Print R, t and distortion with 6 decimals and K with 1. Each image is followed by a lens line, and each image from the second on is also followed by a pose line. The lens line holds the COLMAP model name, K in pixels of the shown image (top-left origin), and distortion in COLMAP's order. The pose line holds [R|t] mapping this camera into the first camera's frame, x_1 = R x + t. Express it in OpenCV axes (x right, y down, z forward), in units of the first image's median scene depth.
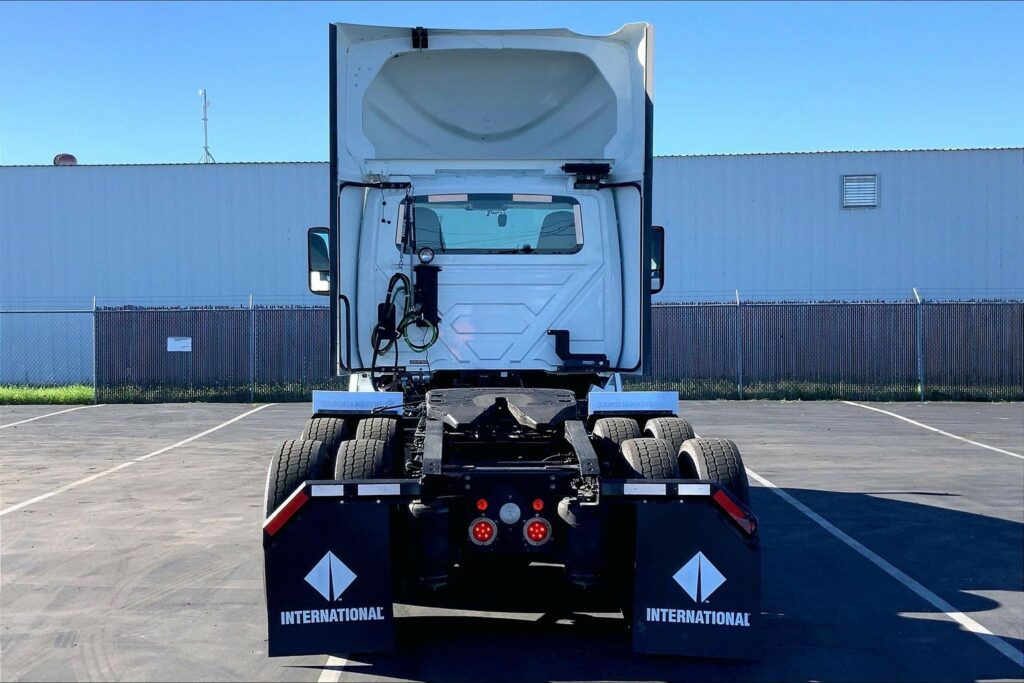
lens RADIAL K [[1260.0, 0, 511.6], [0, 1260.0, 366.3], [0, 0, 1]] dist [0.082529, 0.002177]
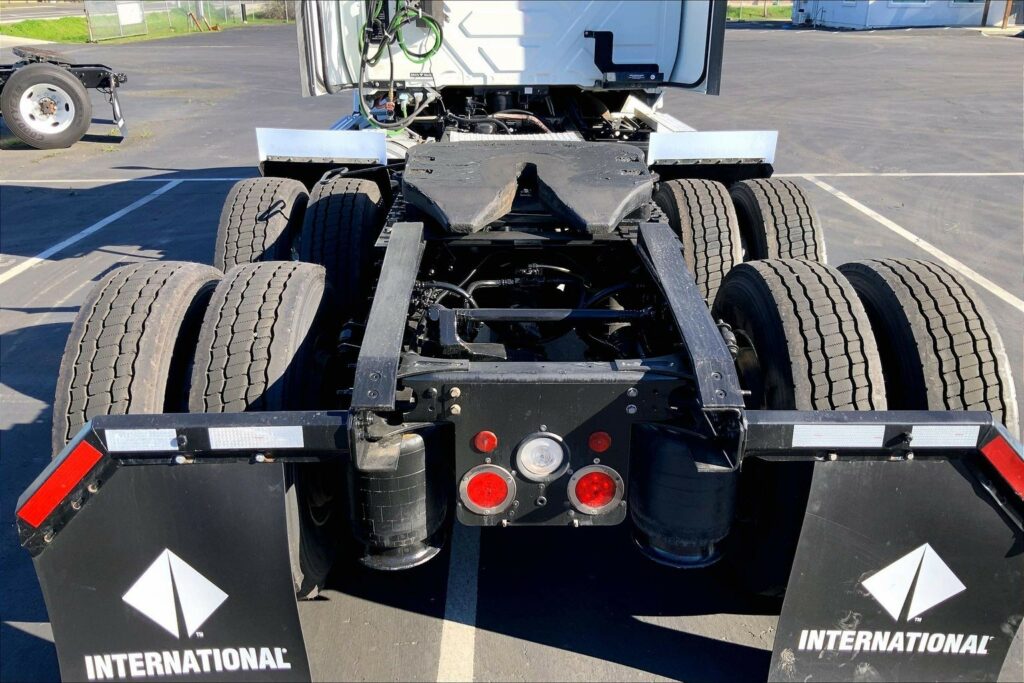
lens RADIAL K [[843.1, 0, 509.7], [0, 843.1, 337.7], [0, 0, 1]] dist [0.097706, -0.194947]
pose [[0.999679, 0.015153, -0.020303, -0.007878], [-0.007611, 0.944014, 0.329818, -0.037497], [0.024164, -0.329557, 0.943826, 0.703856]]
